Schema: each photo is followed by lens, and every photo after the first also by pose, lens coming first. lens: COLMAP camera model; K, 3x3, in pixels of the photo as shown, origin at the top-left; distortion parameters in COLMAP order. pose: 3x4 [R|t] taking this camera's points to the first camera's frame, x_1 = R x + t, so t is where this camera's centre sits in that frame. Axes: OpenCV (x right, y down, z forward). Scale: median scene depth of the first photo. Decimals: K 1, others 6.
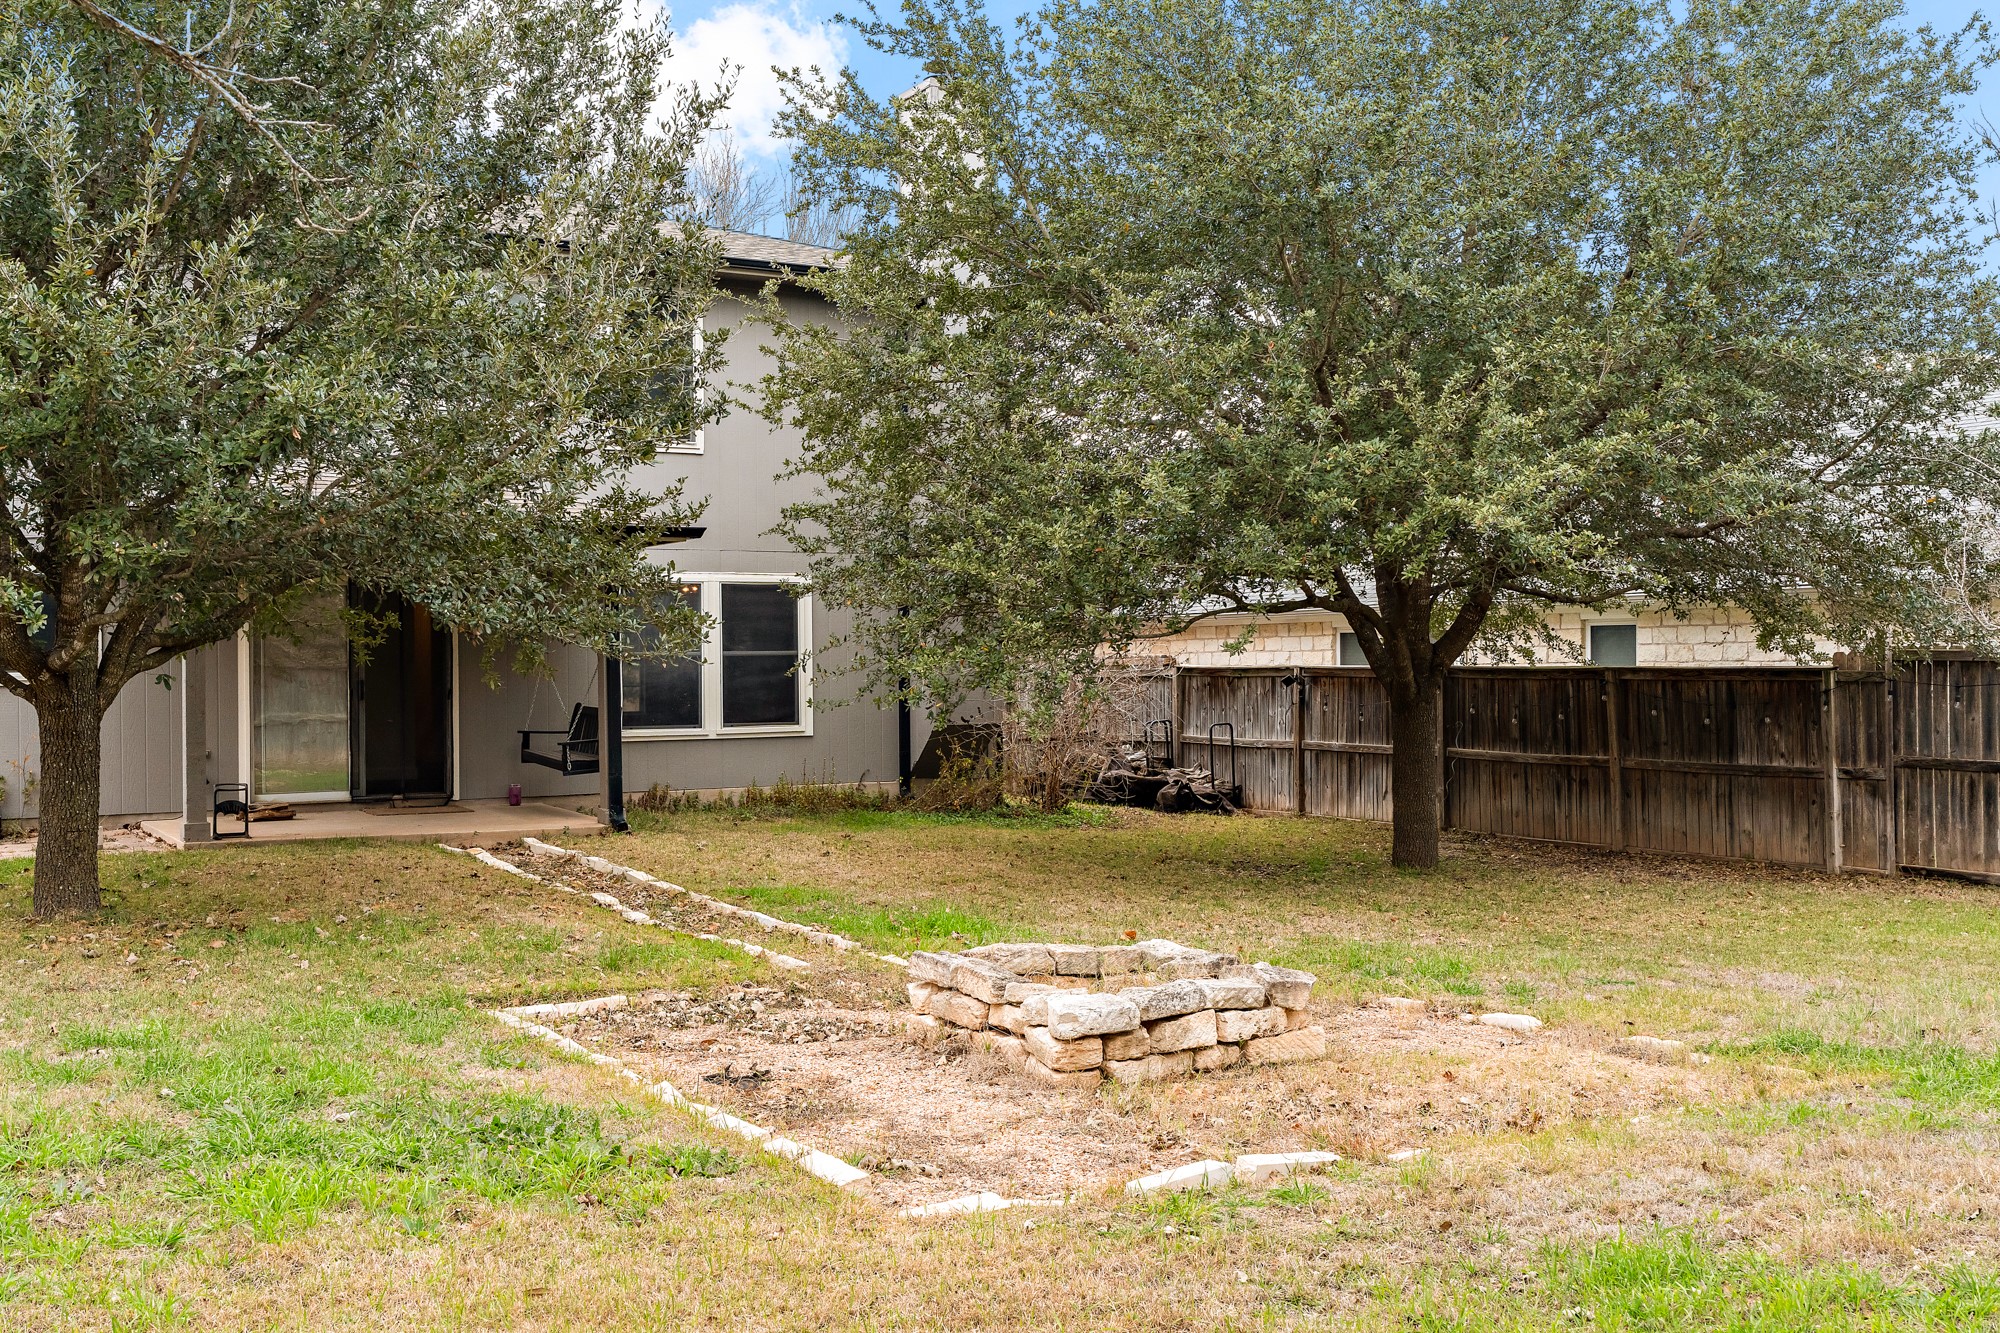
lens RADIAL K [[2067.8, 0, 1000.0], [0, 2067.8, 666.5], [0, 0, 1]] dist [-0.003620, 0.010699]
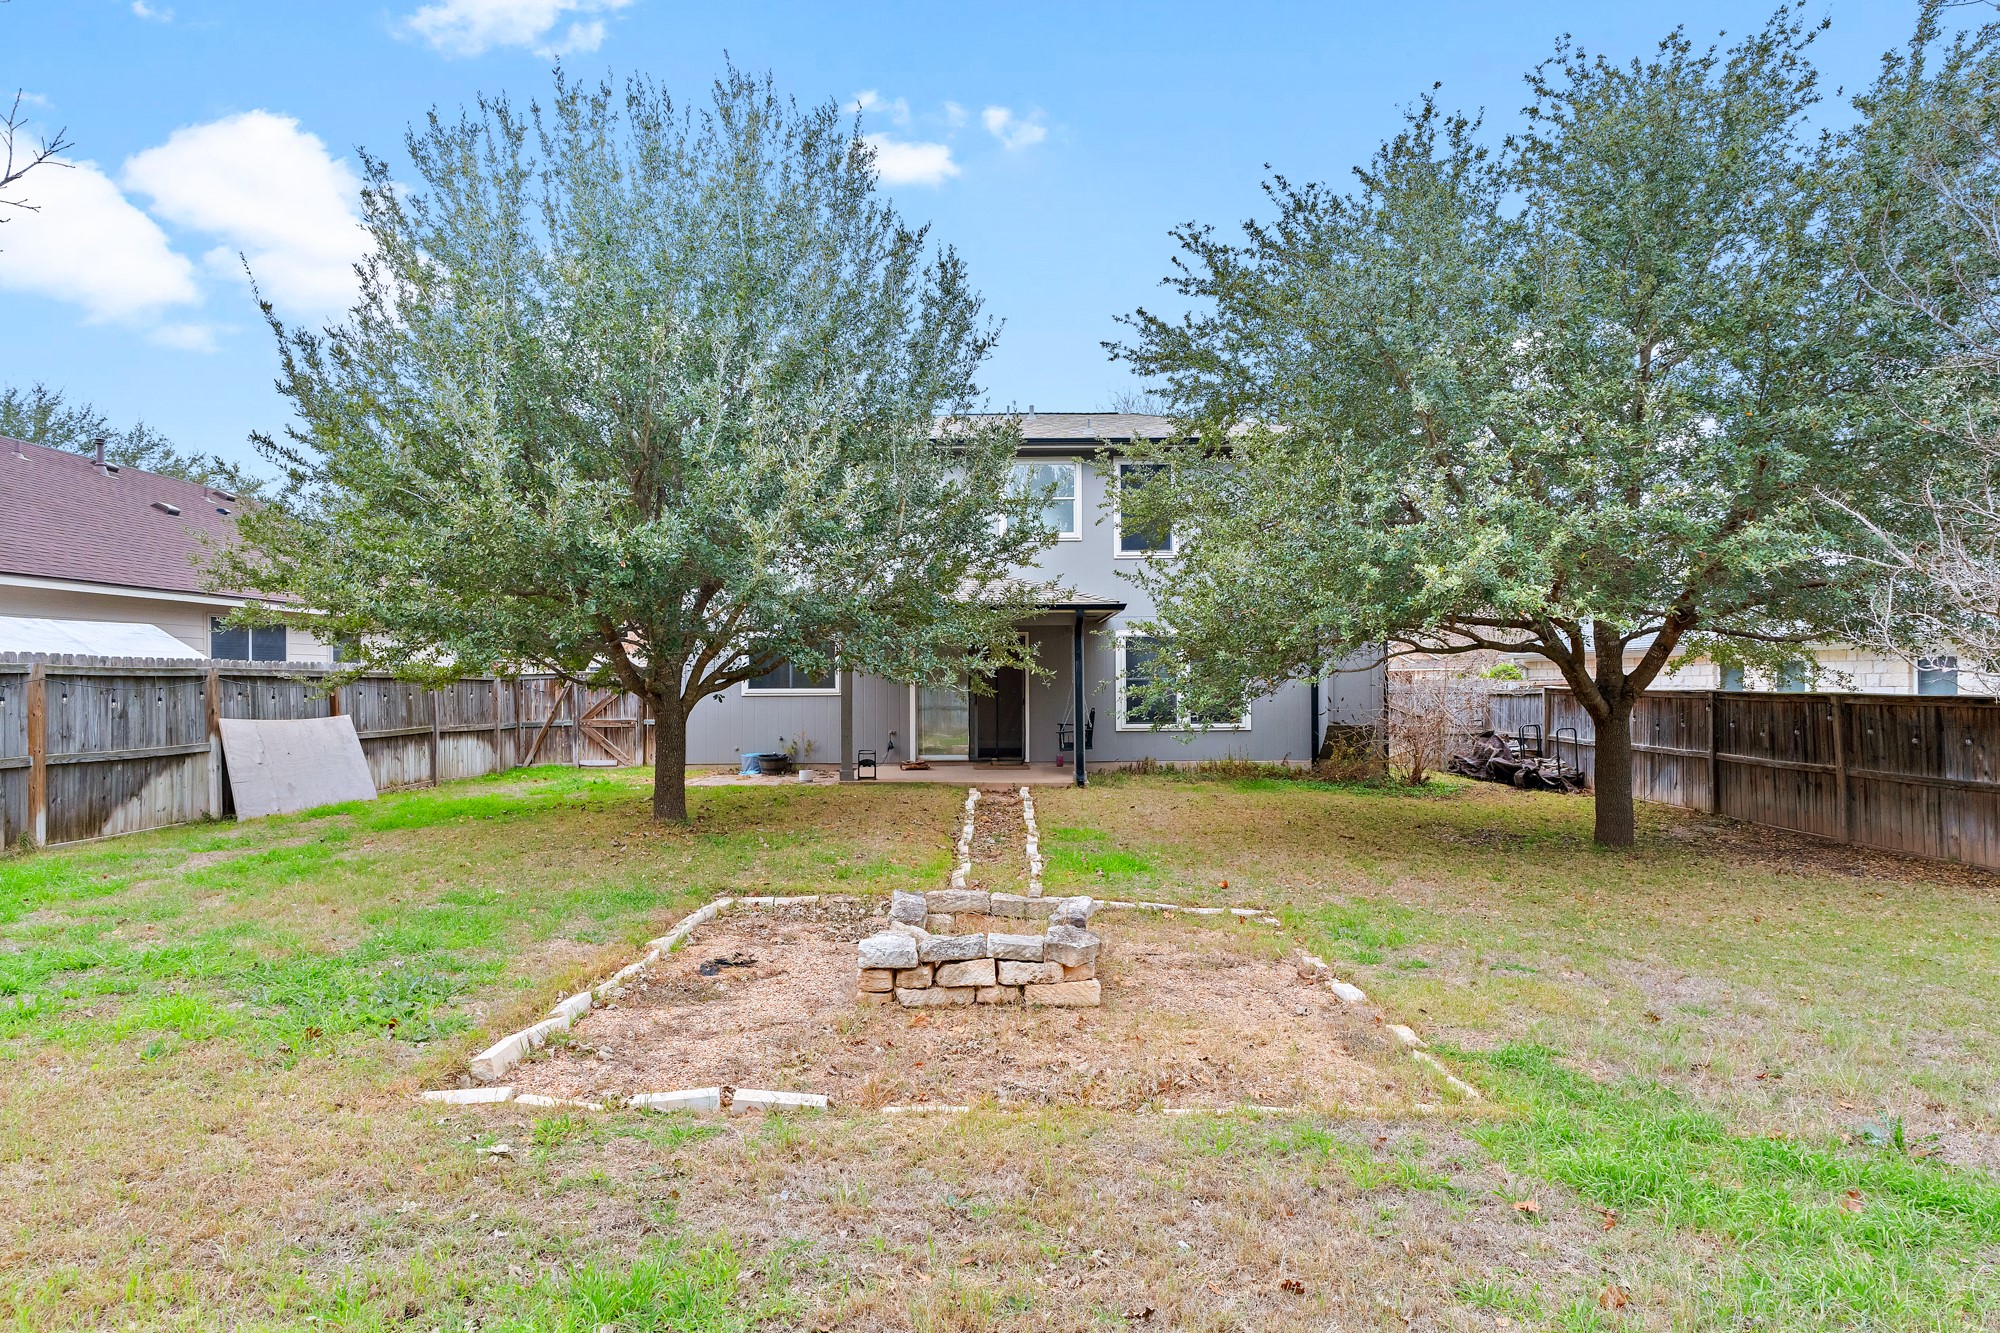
lens RADIAL K [[1130.1, 0, 997.7], [0, 1130.1, 674.1], [0, 0, 1]] dist [0.013468, 0.000541]
pose [[0.858649, 0.000897, -0.512562, 0.276656], [-0.002950, 0.999991, -0.003191, -0.009698], [0.512555, 0.004252, 0.858644, 0.211574]]
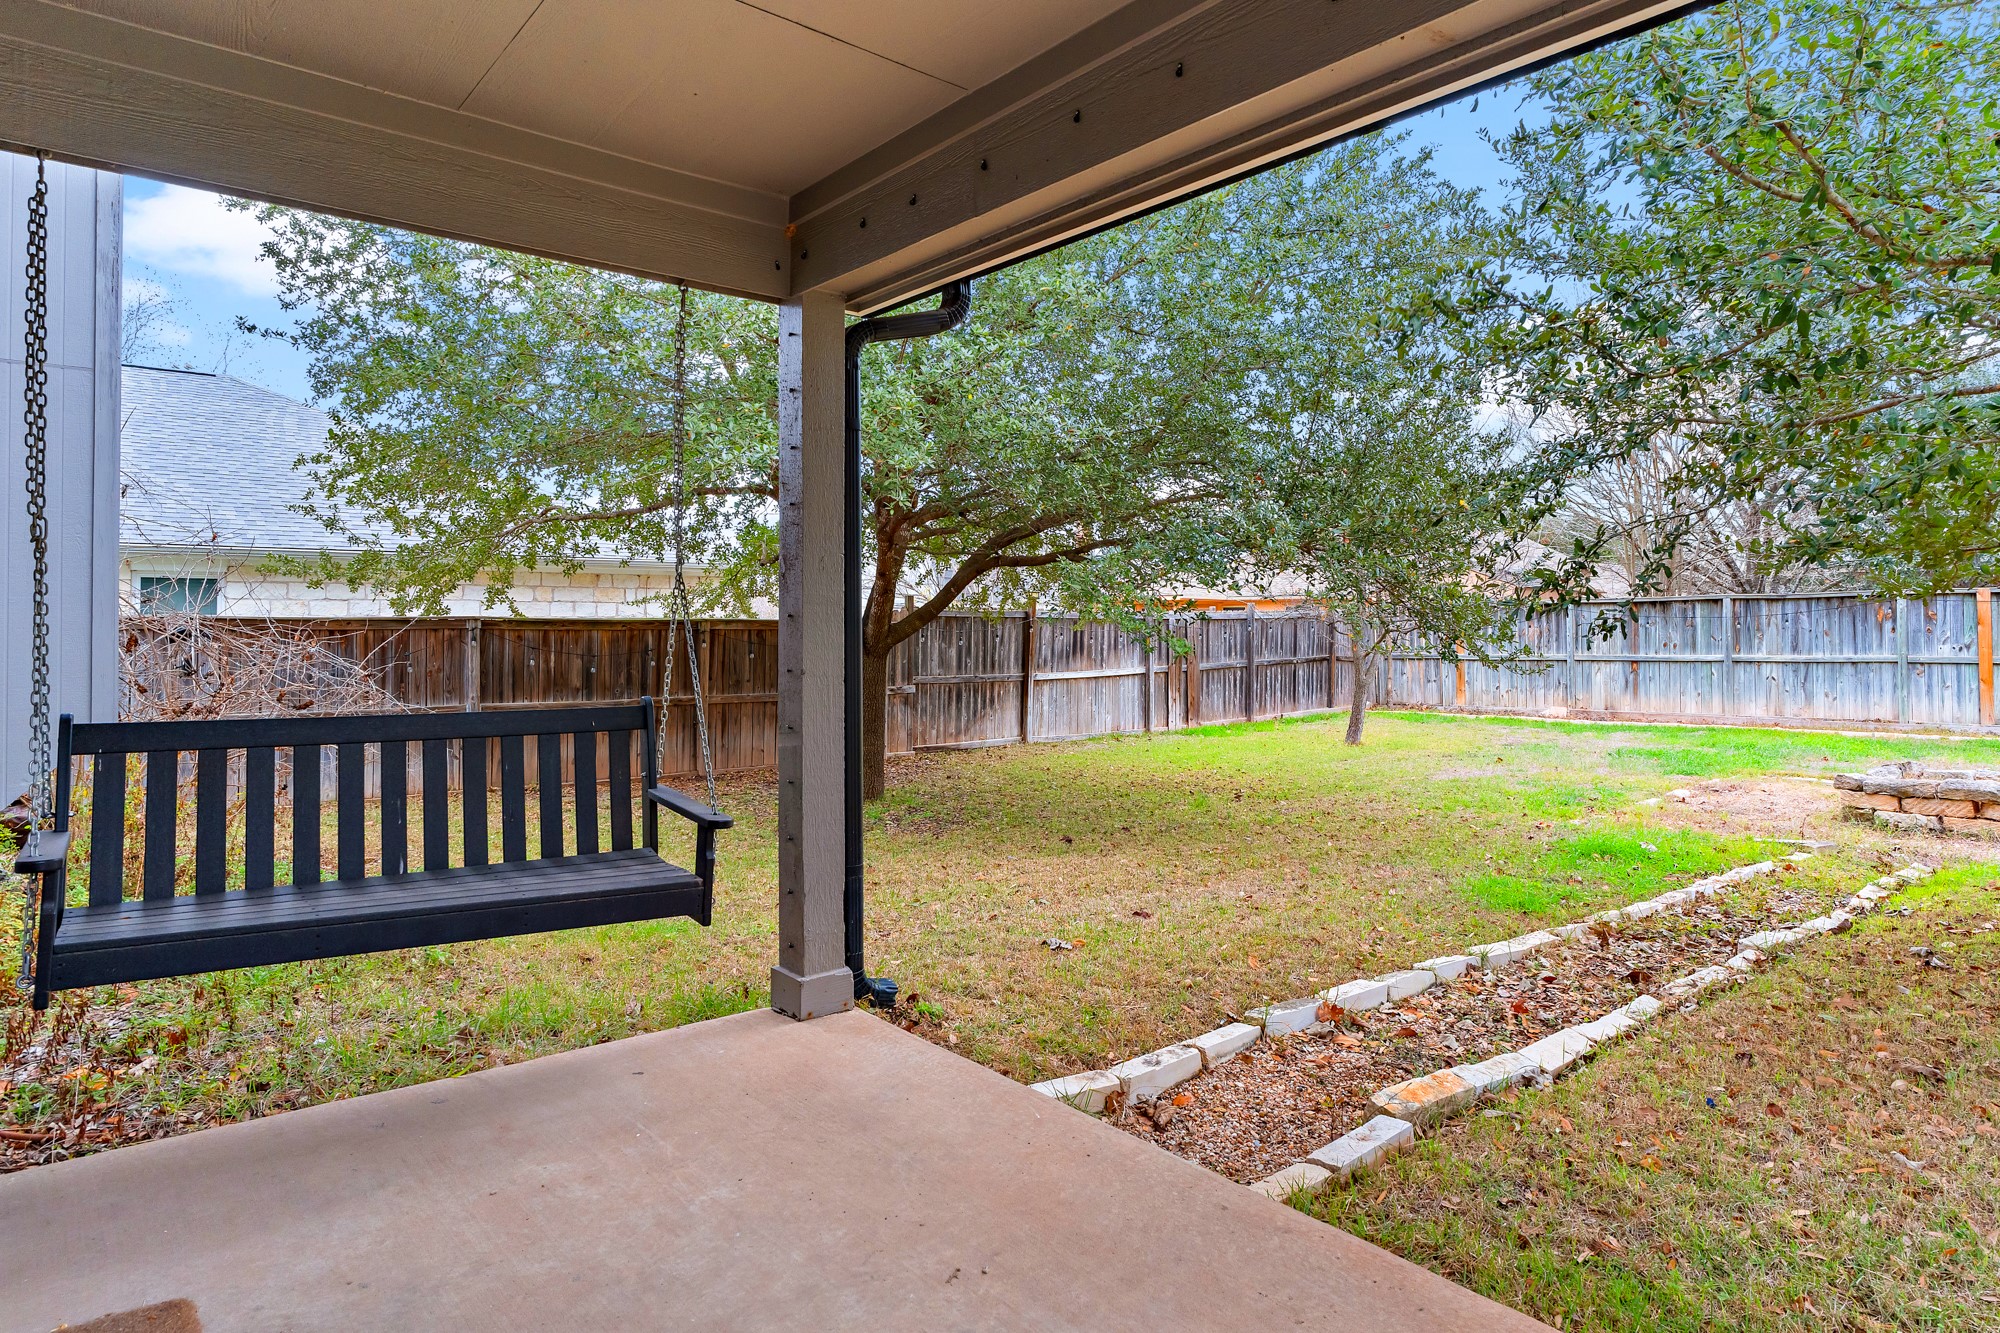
lens RADIAL K [[1148.4, 0, 995.7], [0, 1148.4, 605.9], [0, 0, 1]] dist [-0.003605, 0.001359]
pose [[-0.156091, 0.020909, 0.987521, -0.476787], [0.003530, 0.999781, -0.020610, 0.009457], [-0.987736, 0.000269, -0.156131, 1.211449]]
